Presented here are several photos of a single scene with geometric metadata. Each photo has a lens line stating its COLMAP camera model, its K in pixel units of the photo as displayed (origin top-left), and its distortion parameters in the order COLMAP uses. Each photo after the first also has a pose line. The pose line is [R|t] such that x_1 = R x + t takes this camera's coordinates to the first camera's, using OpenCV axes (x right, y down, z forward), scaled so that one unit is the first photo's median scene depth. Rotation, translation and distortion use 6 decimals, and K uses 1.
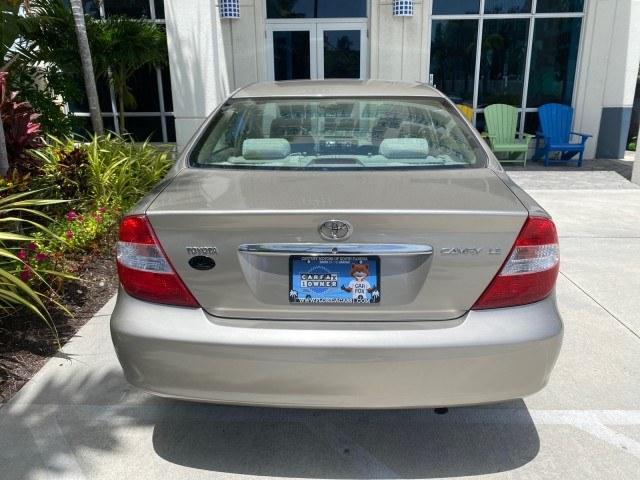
lens RADIAL K [[493.4, 0, 322.9], [0, 493.4, 236.8], [0, 0, 1]] dist [0.018423, -0.022001]
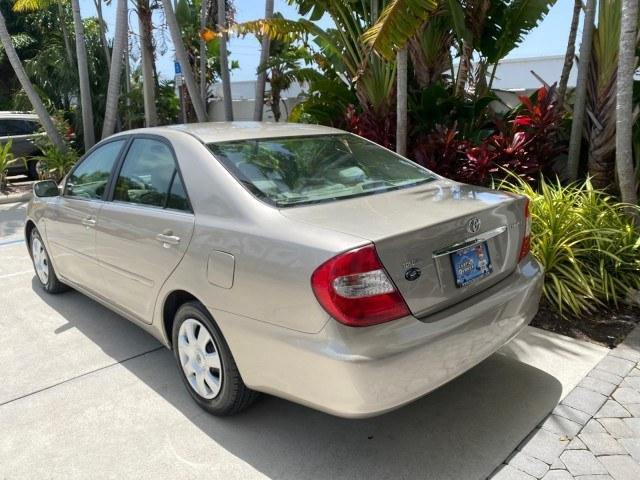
lens RADIAL K [[493.4, 0, 317.1], [0, 493.4, 240.3], [0, 0, 1]] dist [0.018423, -0.022001]
pose [[0.698353, -0.183172, 0.691918, -0.354345], [0.236242, 0.971513, 0.018751, -0.029763], [-0.675642, 0.150366, 0.721733, 0.089764]]
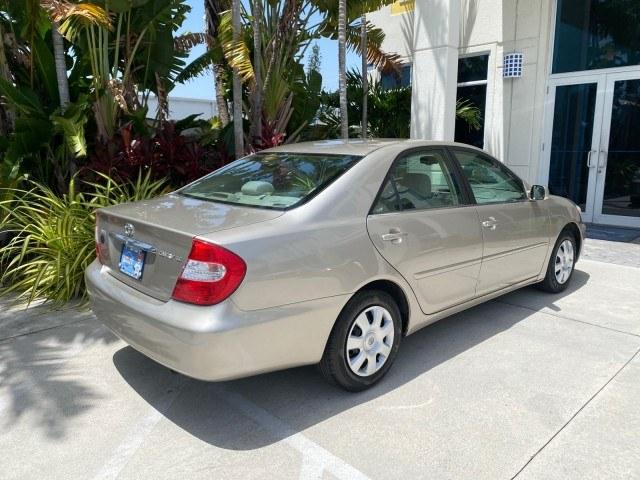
lens RADIAL K [[493.4, 0, 316.4], [0, 493.4, 240.4], [0, 0, 1]] dist [0.018423, -0.022001]
pose [[0.690295, 0.142655, -0.709325, 0.477593], [-0.210283, 0.977608, -0.008031, -0.027963], [0.692296, 0.154702, 0.704836, 0.075971]]
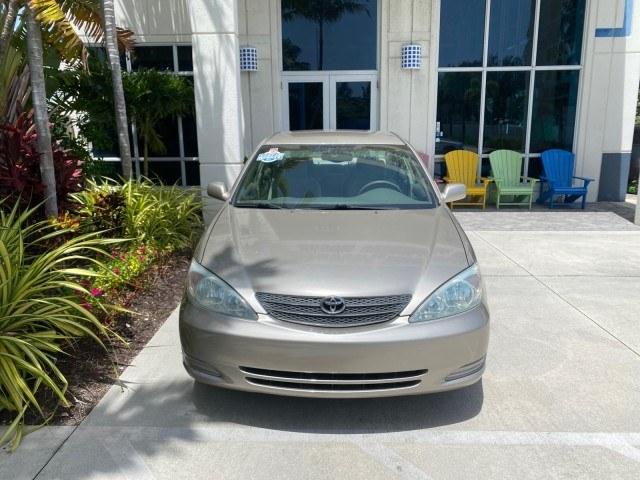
lens RADIAL K [[493.4, 0, 320.5], [0, 493.4, 237.9], [0, 0, 1]] dist [0.018423, -0.022001]
pose [[0.999993, 0.000960, -0.003510, -0.044366], [-0.001242, 0.996681, -0.081399, 0.005500], [0.003420, 0.081402, 0.996675, -0.048973]]
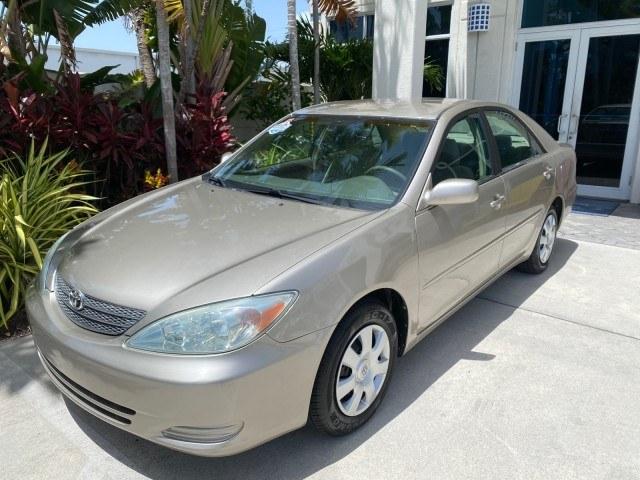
lens RADIAL K [[493.4, 0, 319.1], [0, 493.4, 236.5], [0, 0, 1]] dist [0.018423, -0.022001]
pose [[0.779540, 0.172224, -0.602209, 0.315846], [-0.190655, 0.981076, 0.033778, -0.063077], [0.596630, 0.088482, 0.797624, 0.186331]]
